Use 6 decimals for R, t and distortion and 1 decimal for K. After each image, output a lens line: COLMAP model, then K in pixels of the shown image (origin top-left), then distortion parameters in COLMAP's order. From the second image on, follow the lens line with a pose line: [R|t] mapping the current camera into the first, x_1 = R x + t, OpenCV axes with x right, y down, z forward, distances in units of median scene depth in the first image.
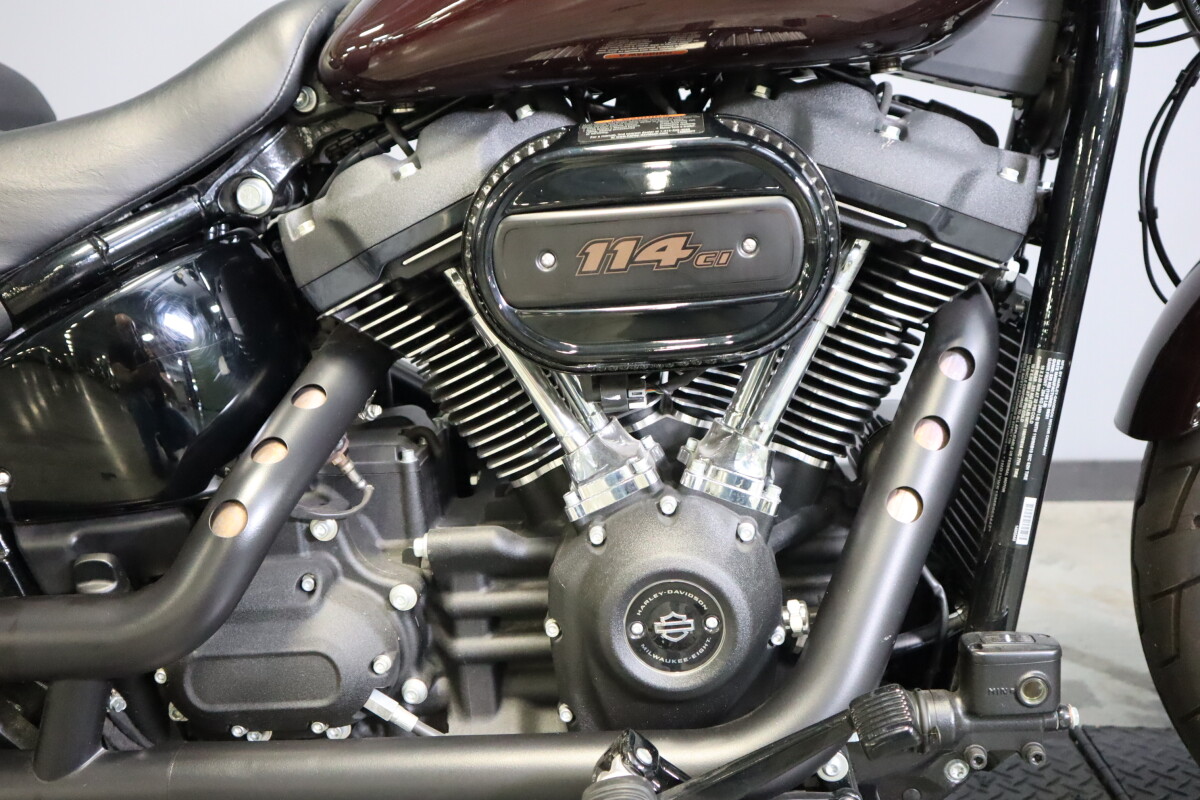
lens RADIAL K [[1229.0, 0, 602.9], [0, 1229.0, 400.9], [0, 0, 1]] dist [0.007711, 0.000000]
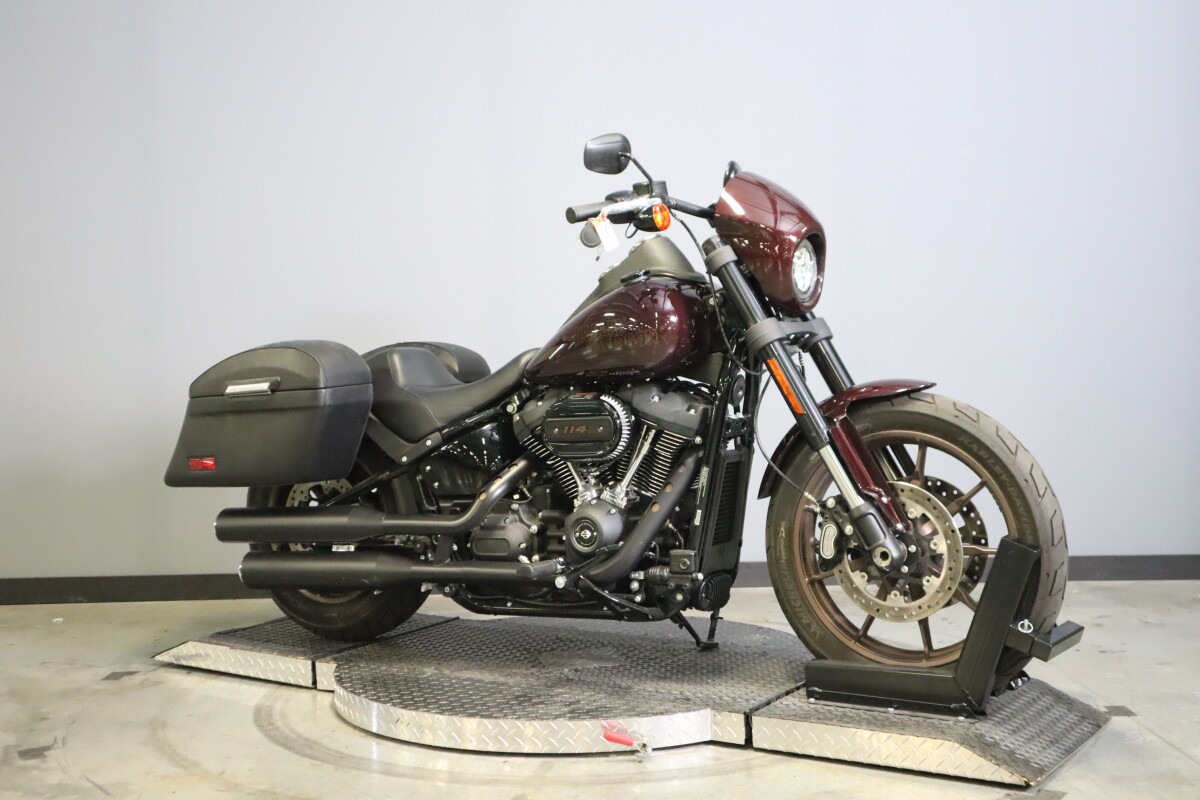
lens RADIAL K [[1525.0, 0, 599.3], [0, 1525.0, 402.3], [0, 0, 1]] dist [-0.001814, 0.000000]
pose [[0.890101, 0.043568, -0.453677, 1.958376], [-0.108693, 0.986991, -0.118470, 0.306707], [0.442613, 0.154762, 0.883257, -2.772060]]
